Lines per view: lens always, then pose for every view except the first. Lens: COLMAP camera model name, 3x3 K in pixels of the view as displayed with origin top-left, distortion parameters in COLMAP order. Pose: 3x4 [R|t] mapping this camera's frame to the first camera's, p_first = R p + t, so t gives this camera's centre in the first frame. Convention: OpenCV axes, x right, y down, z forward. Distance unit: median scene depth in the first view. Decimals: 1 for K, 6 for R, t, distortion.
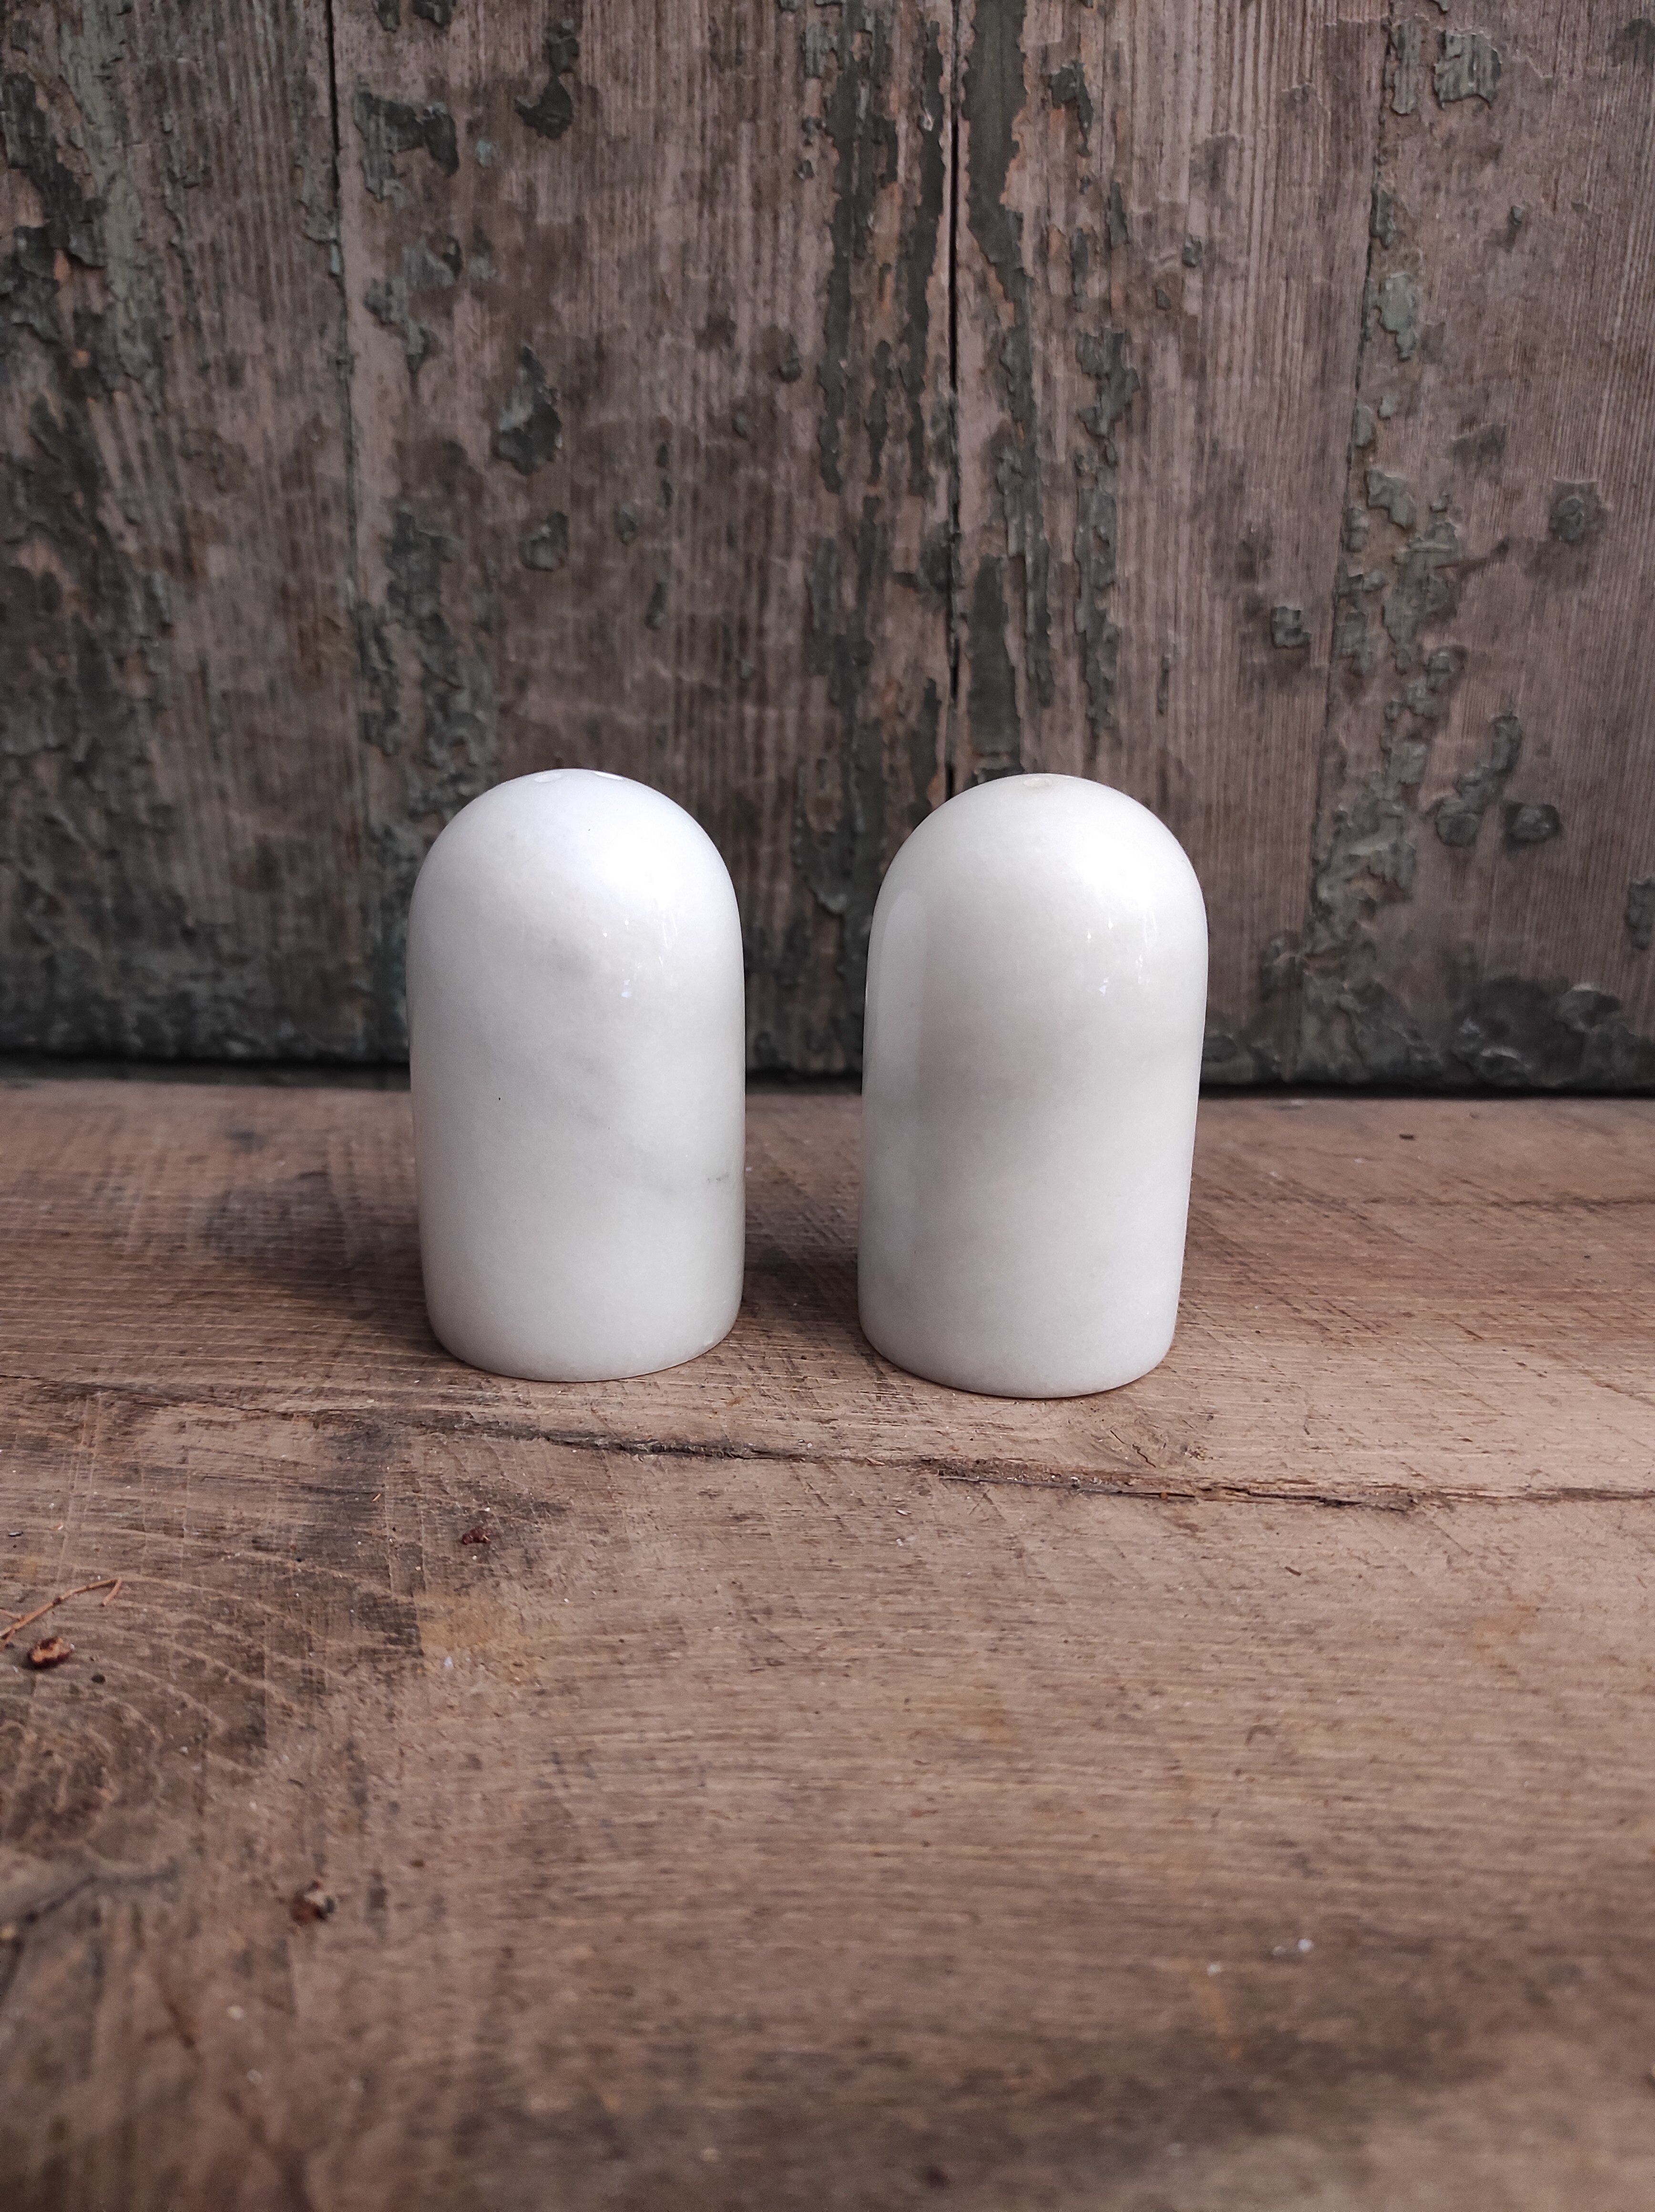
lens RADIAL K [[1716.9, 0, 819.2], [0, 1716.9, 1126.1], [0, 0, 1]] dist [-0.036761, -0.001289]
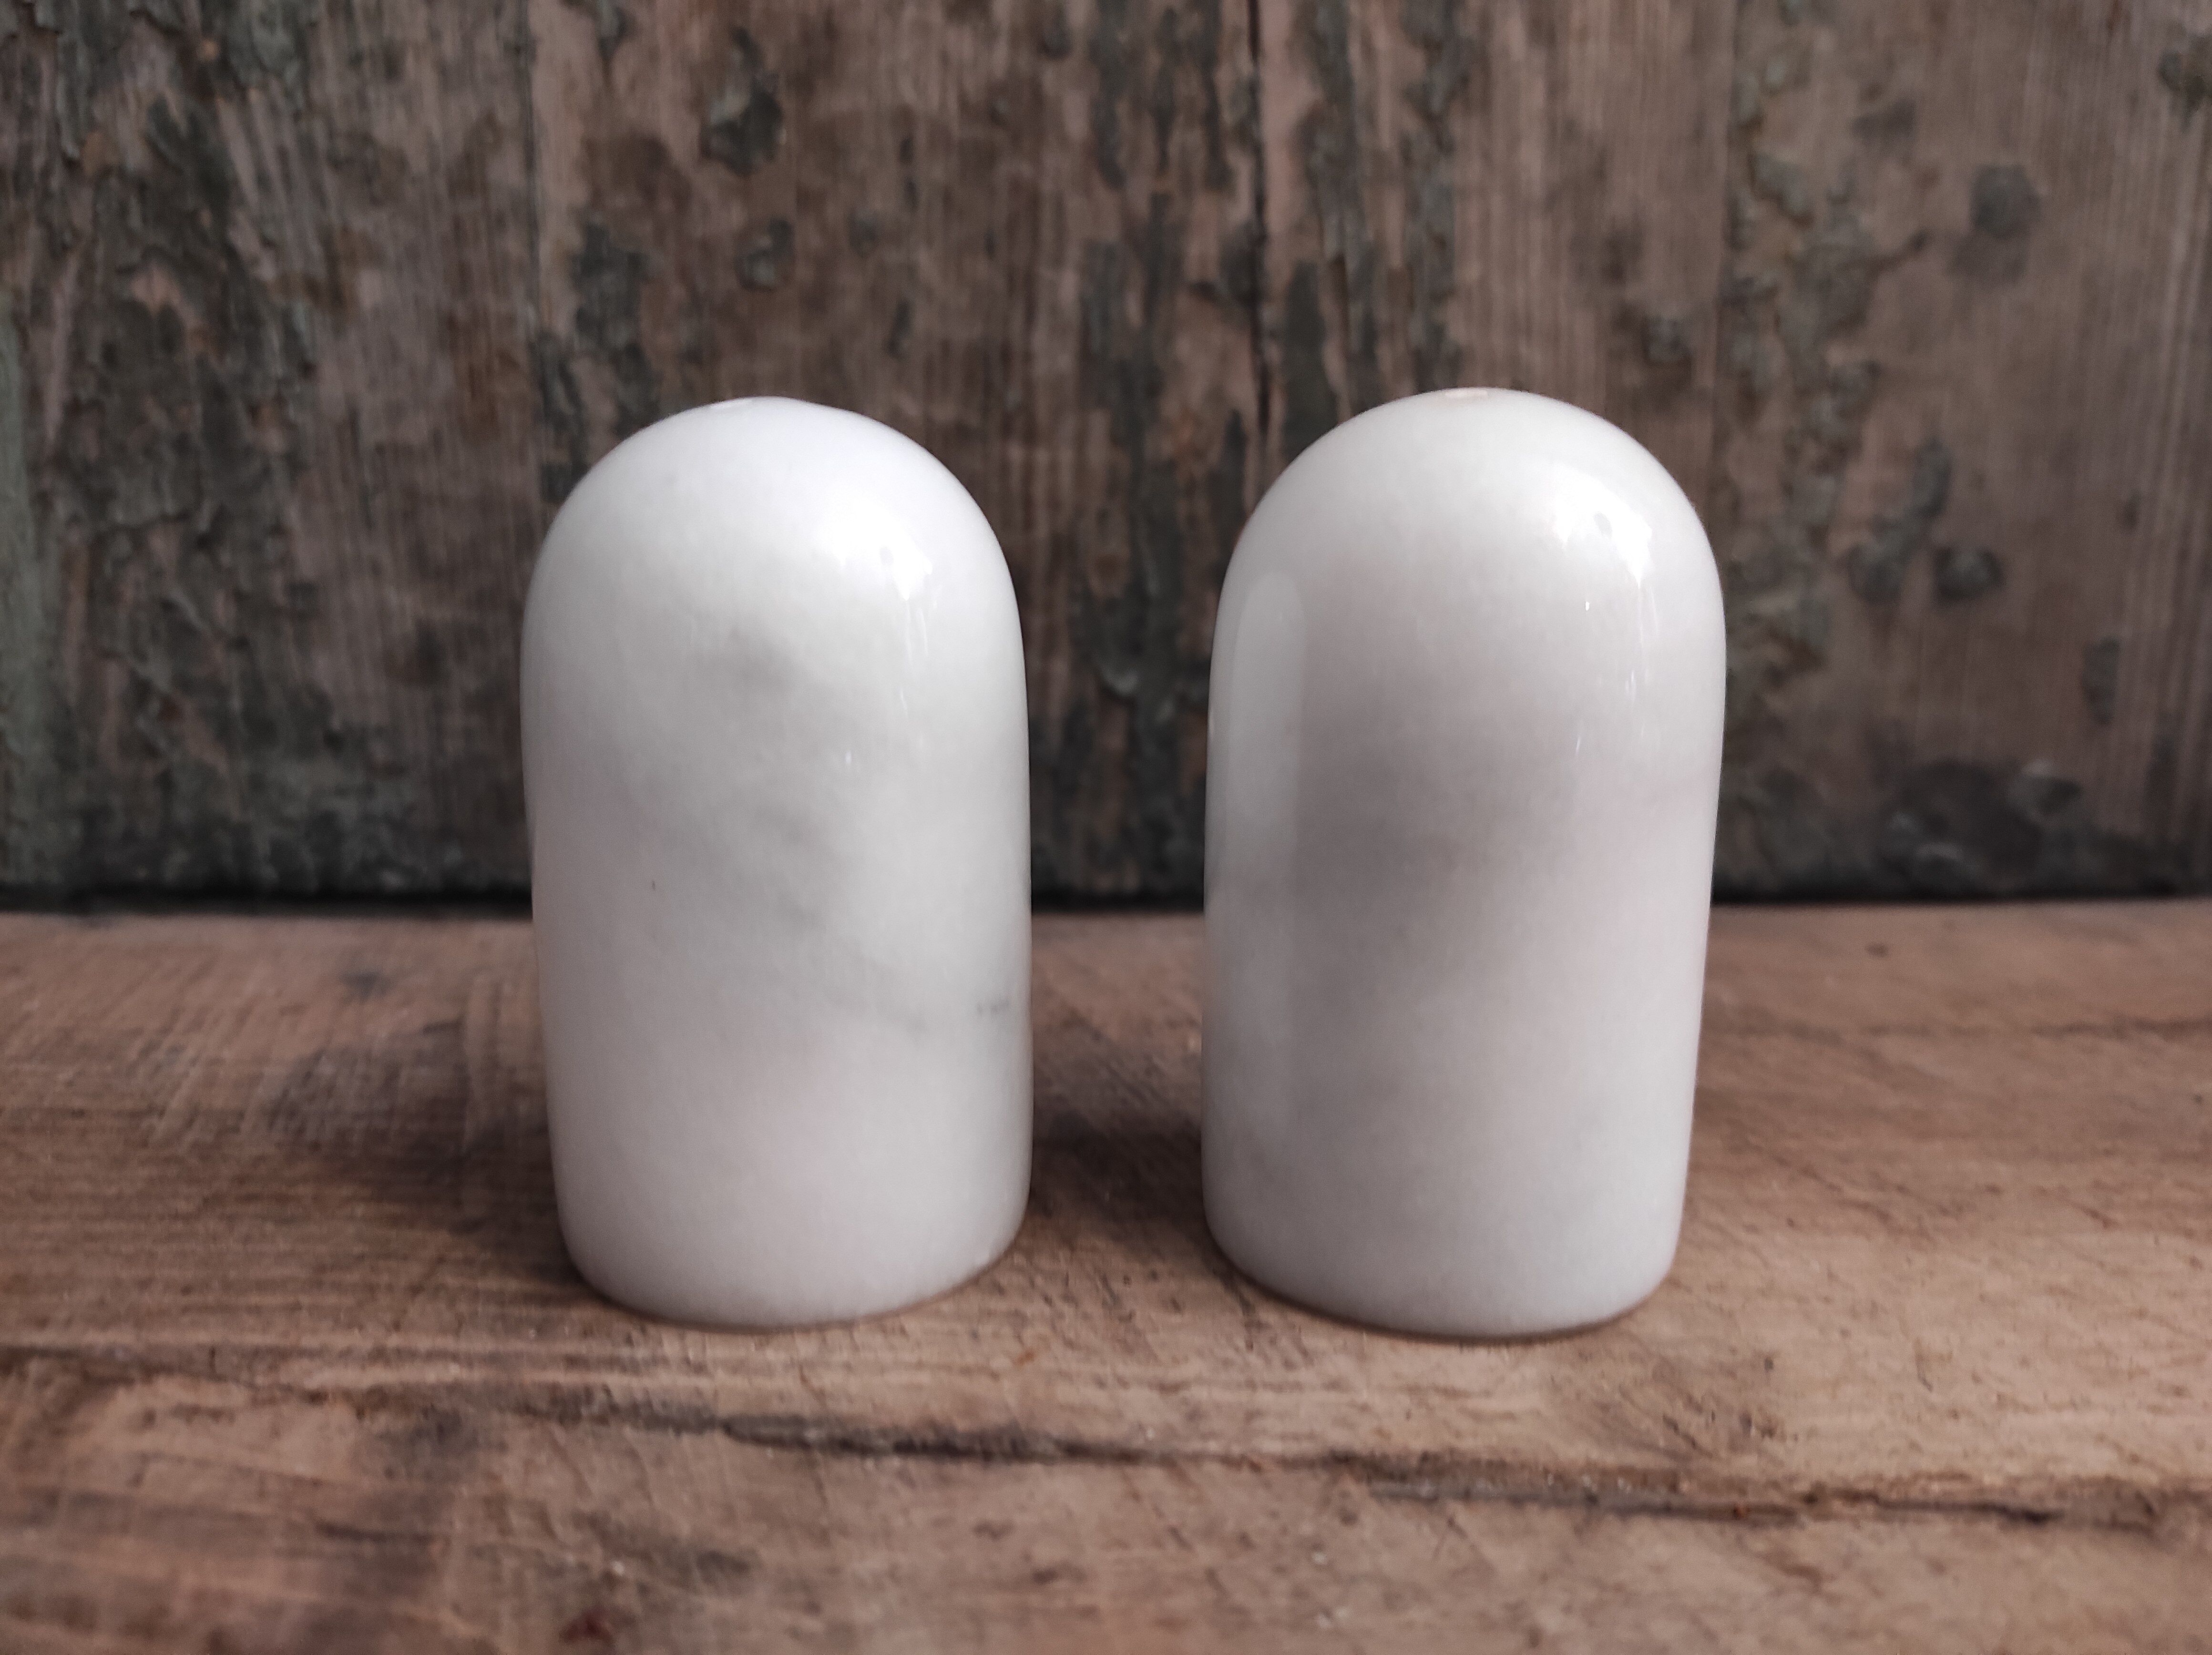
lens RADIAL K [[1716.9, 0, 1090.9], [0, 1716.9, 798.1], [0, 0, 1]] dist [-0.036761, -0.001289]
pose [[0.999756, -0.019185, 0.010936, -0.022873], [0.020290, 0.993513, -0.111897, 0.020317], [-0.008718, 0.112091, 0.993660, 0.278199]]
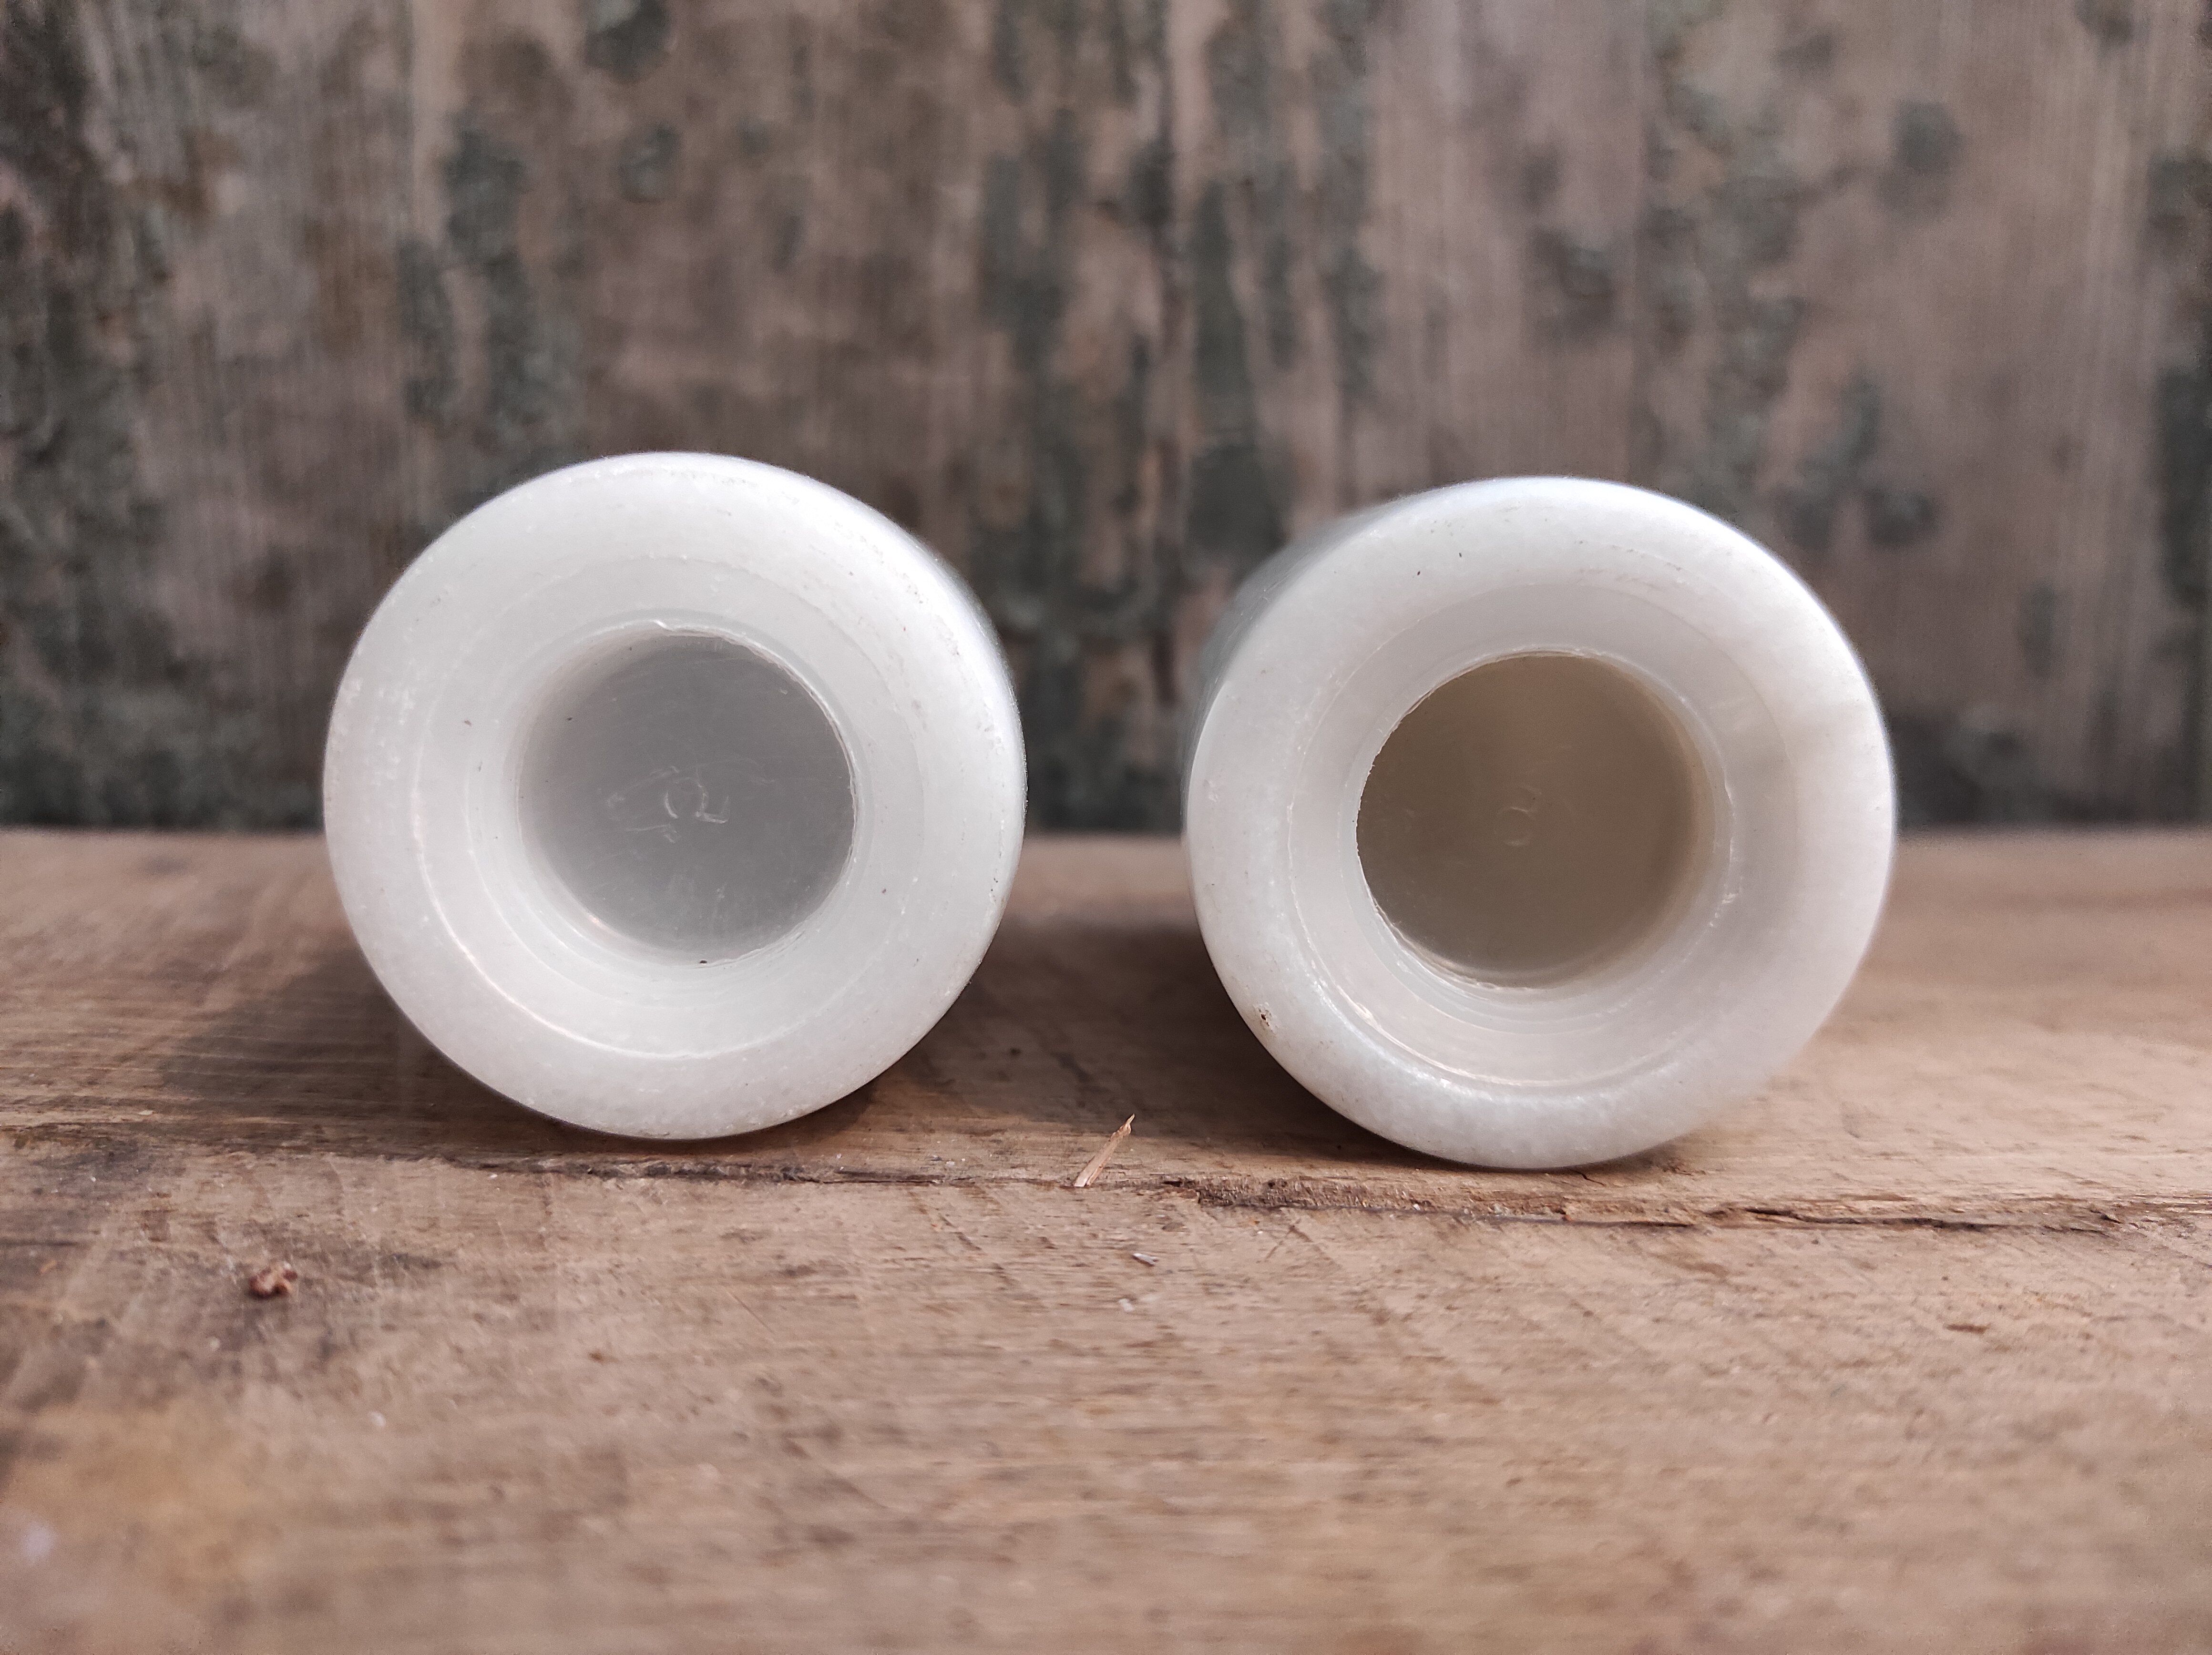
lens RADIAL K [[1716.9, 0, 1101.4], [0, 1716.9, 866.4], [0, 0, 1]] dist [-0.036761, -0.001289]
pose [[0.998937, -0.006967, 0.045556, 0.013494], [0.013824, 0.988287, -0.151982, 0.136842], [-0.043964, 0.152451, 0.987333, 0.357975]]
